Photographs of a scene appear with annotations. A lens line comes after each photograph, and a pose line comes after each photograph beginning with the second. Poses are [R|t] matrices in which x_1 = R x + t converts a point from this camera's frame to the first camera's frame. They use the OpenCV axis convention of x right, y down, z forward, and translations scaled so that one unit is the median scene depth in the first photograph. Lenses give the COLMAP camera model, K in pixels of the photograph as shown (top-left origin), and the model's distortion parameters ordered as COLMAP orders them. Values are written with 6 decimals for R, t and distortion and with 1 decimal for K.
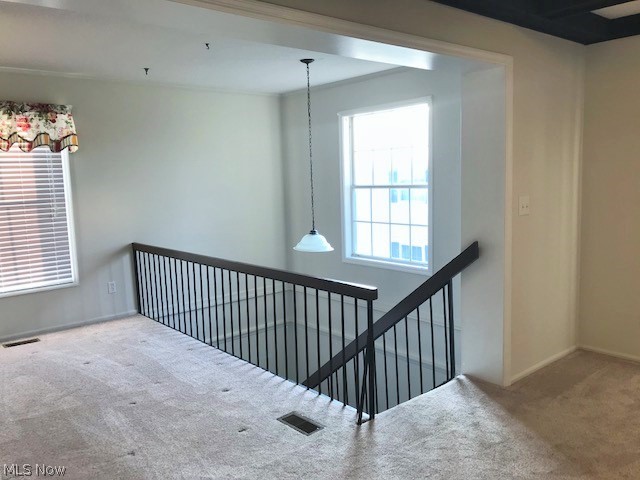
lens RADIAL K [[530.2, 0, 320.1], [0, 530.2, 234.1], [0, 0, 1]] dist [0.055477, -0.065202]
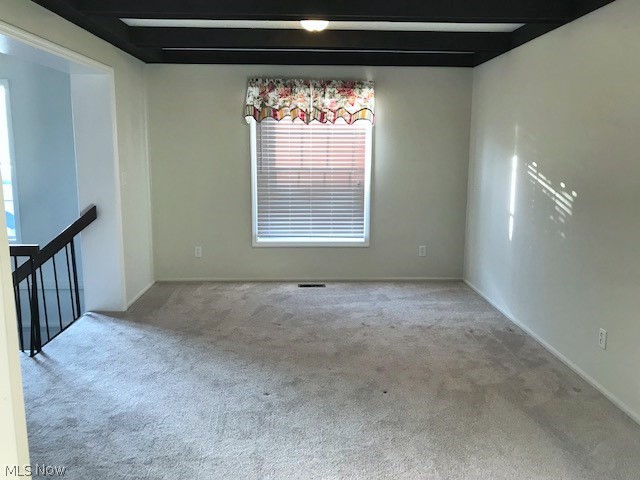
lens RADIAL K [[530.2, 0, 320.1], [0, 530.2, 234.1], [0, 0, 1]] dist [0.055477, -0.065202]
pose [[0.623343, -0.088071, 0.776973, -0.279128], [0.063022, 0.996063, 0.062345, 0.025918], [-0.779405, 0.010104, 0.626440, -0.178879]]
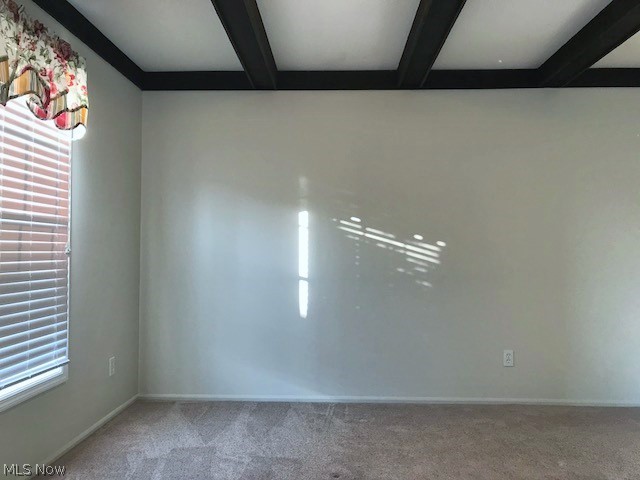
lens RADIAL K [[543.6, 0, 286.7], [0, 543.6, 222.2], [0, 0, 1]] dist [0.000886, -0.006879]
pose [[-0.749067, 0.062813, 0.659510, 0.110130], [0.089637, 0.995950, 0.006952, -0.018186], [-0.656403, 0.064325, -0.751663, 0.721152]]
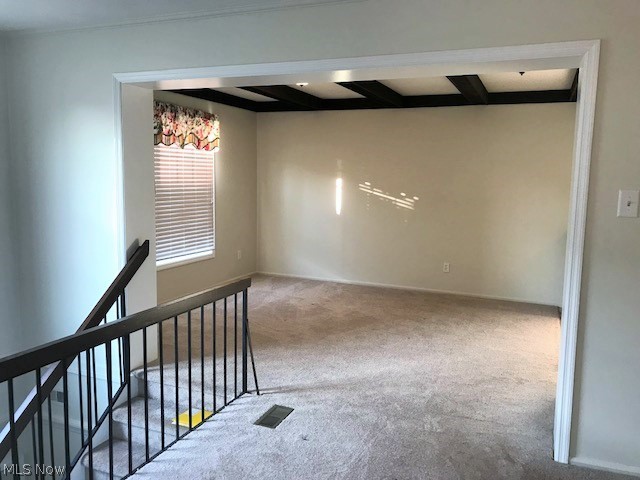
lens RADIAL K [[552.4, 0, 266.9], [0, 552.4, 241.4], [0, 0, 1]] dist [0.053518, -0.239244]
pose [[-0.423274, -0.078126, 0.902627, -0.611882], [0.102785, 0.985702, 0.133516, -0.076681], [-0.900153, 0.149290, -0.409192, 0.891013]]
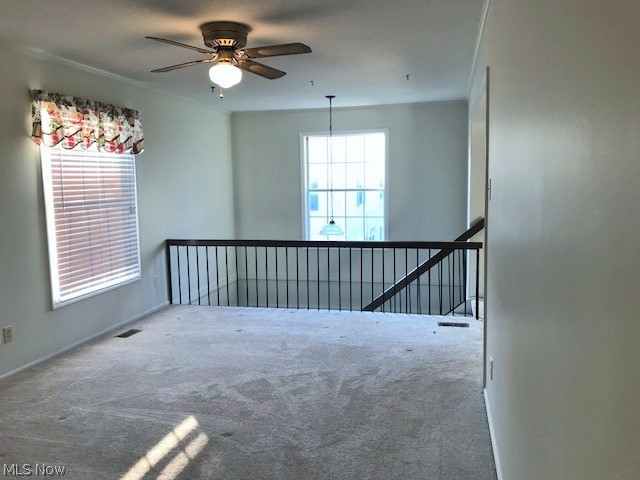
lens RADIAL K [[530.2, 0, 320.1], [0, 530.2, 234.1], [0, 0, 1]] dist [0.055477, -0.065202]
pose [[0.807281, -0.040758, 0.588758, -0.859822], [0.056890, 0.998341, -0.008893, 0.038469], [-0.587419, 0.040674, 0.808260, -0.078345]]
